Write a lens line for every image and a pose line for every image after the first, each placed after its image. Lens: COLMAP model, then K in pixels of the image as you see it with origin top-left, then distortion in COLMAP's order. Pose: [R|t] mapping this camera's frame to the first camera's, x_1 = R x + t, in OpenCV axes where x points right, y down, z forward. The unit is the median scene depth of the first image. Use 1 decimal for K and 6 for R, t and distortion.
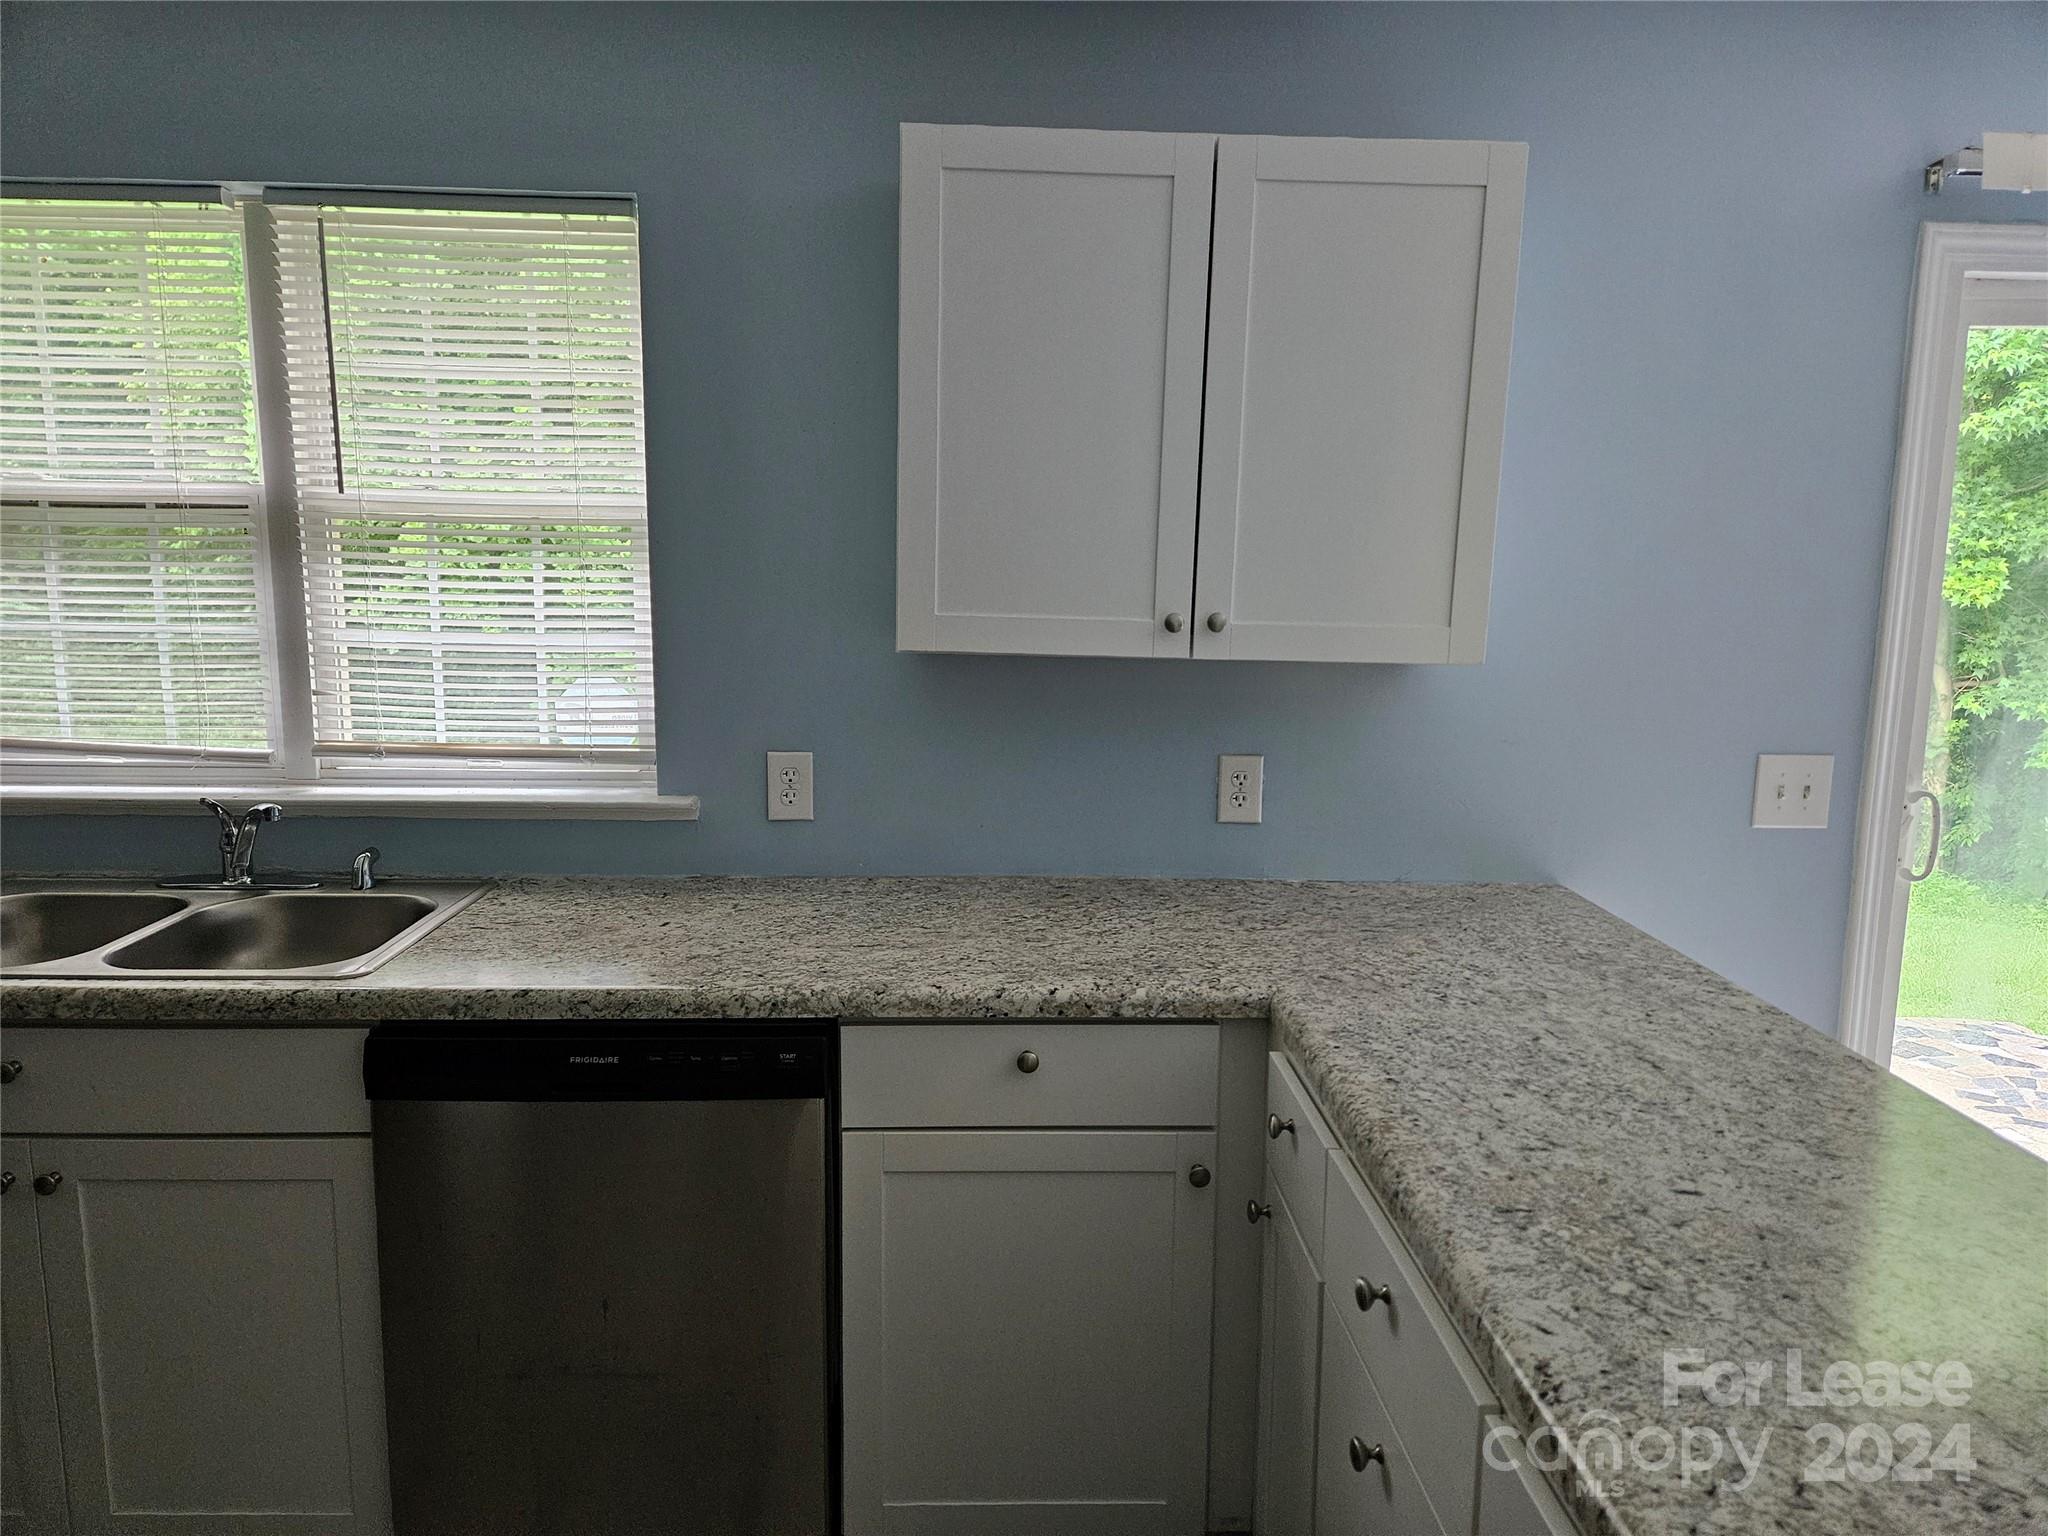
lens RADIAL K [[1357.2, 0, 1029.0], [0, 1357.2, 766.6], [0, 0, 1]] dist [0.074719, -0.067102]
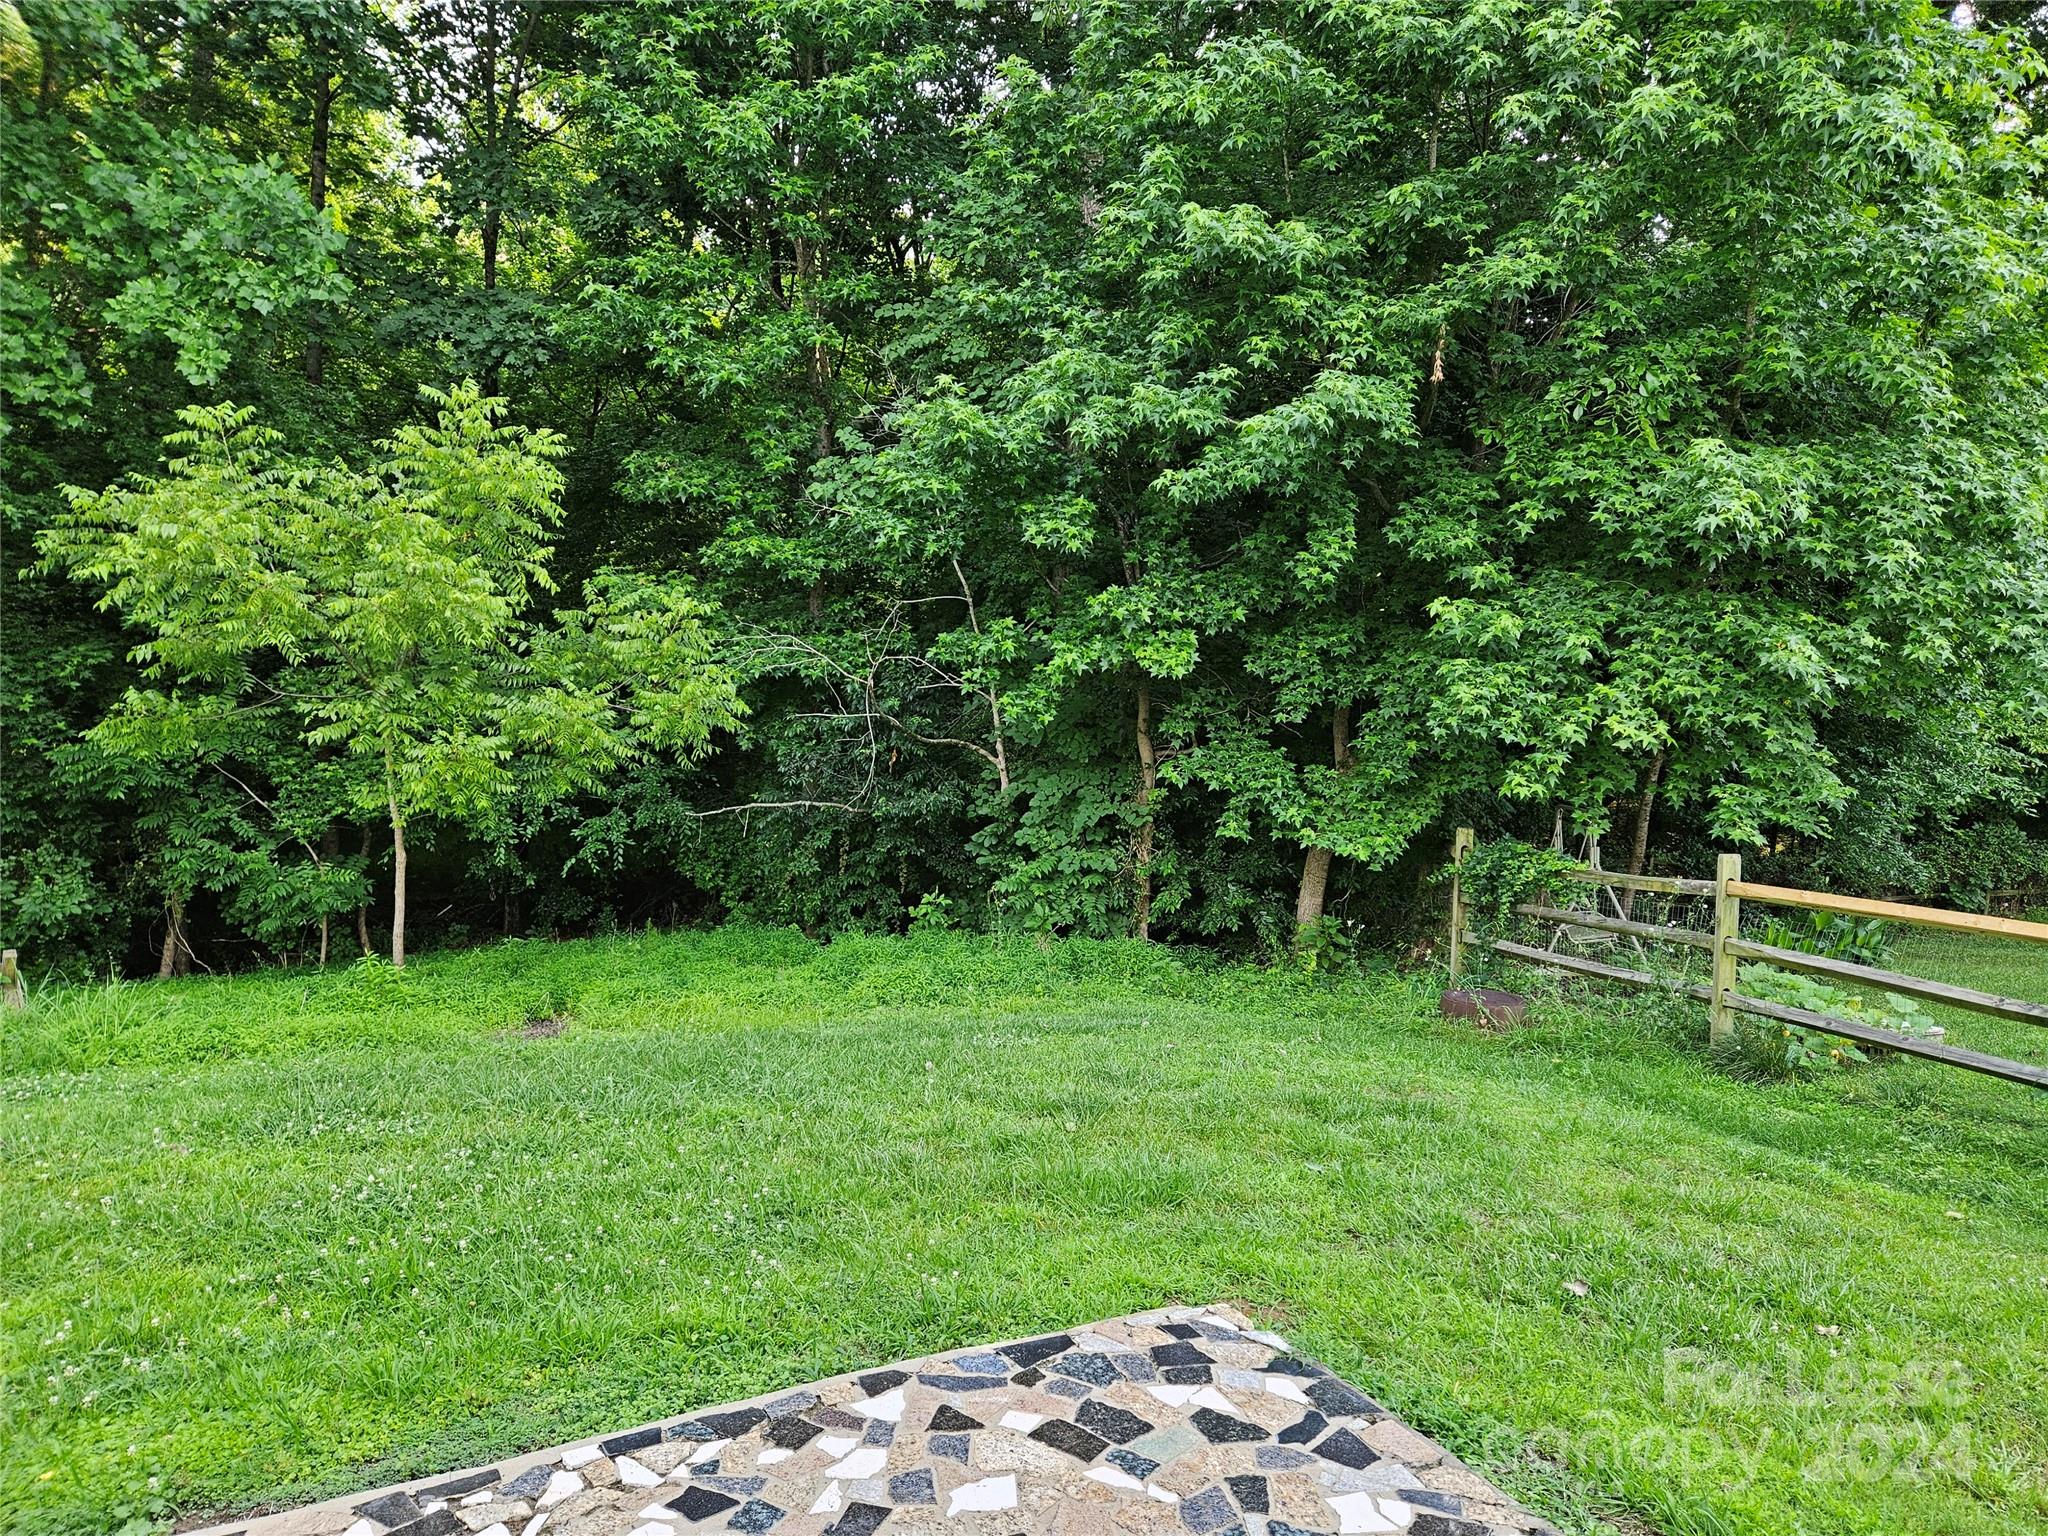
lens RADIAL K [[1357.2, 0, 1036.8], [0, 1357.2, 789.9], [0, 0, 1]] dist [0.074719, -0.067102]
pose [[0.878671, -0.012368, 0.477267, 0.447056], [0.018974, 0.999779, -0.009022, -0.094464], [-0.477050, 0.016983, 0.878712, 0.646429]]
